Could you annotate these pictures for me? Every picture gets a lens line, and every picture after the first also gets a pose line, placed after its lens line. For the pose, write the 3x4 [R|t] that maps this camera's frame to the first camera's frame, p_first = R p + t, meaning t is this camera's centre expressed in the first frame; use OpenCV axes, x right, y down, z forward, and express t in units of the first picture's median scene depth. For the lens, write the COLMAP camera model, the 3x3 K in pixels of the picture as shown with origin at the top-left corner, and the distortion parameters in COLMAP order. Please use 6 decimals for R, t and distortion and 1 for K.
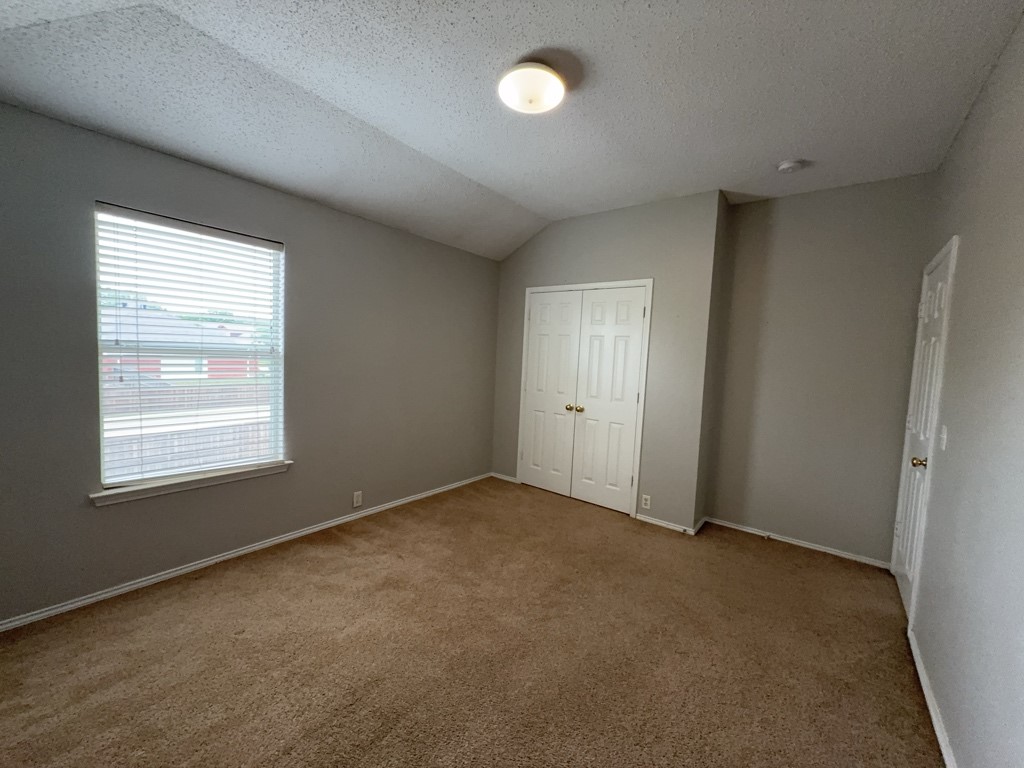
lens RADIAL K [[406.8, 0, 517.4], [0, 406.8, 383.2], [0, 0, 1]] dist [-0.000768, -0.000127]
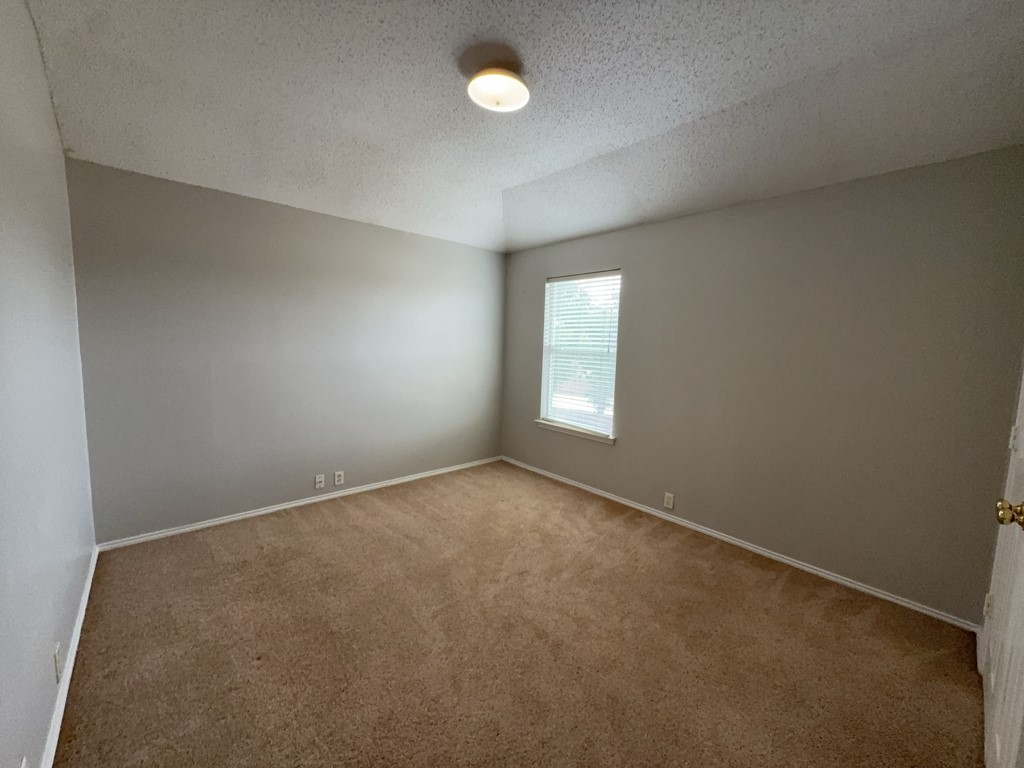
lens RADIAL K [[406.8, 0, 511.3], [0, 406.8, 385.9], [0, 0, 1]] dist [-0.000768, -0.000127]
pose [[-0.183467, 0.053030, -0.981594, 0.719638], [-0.110618, 0.991088, 0.074218, -0.028911], [0.976782, 0.122199, -0.175966, 0.856567]]
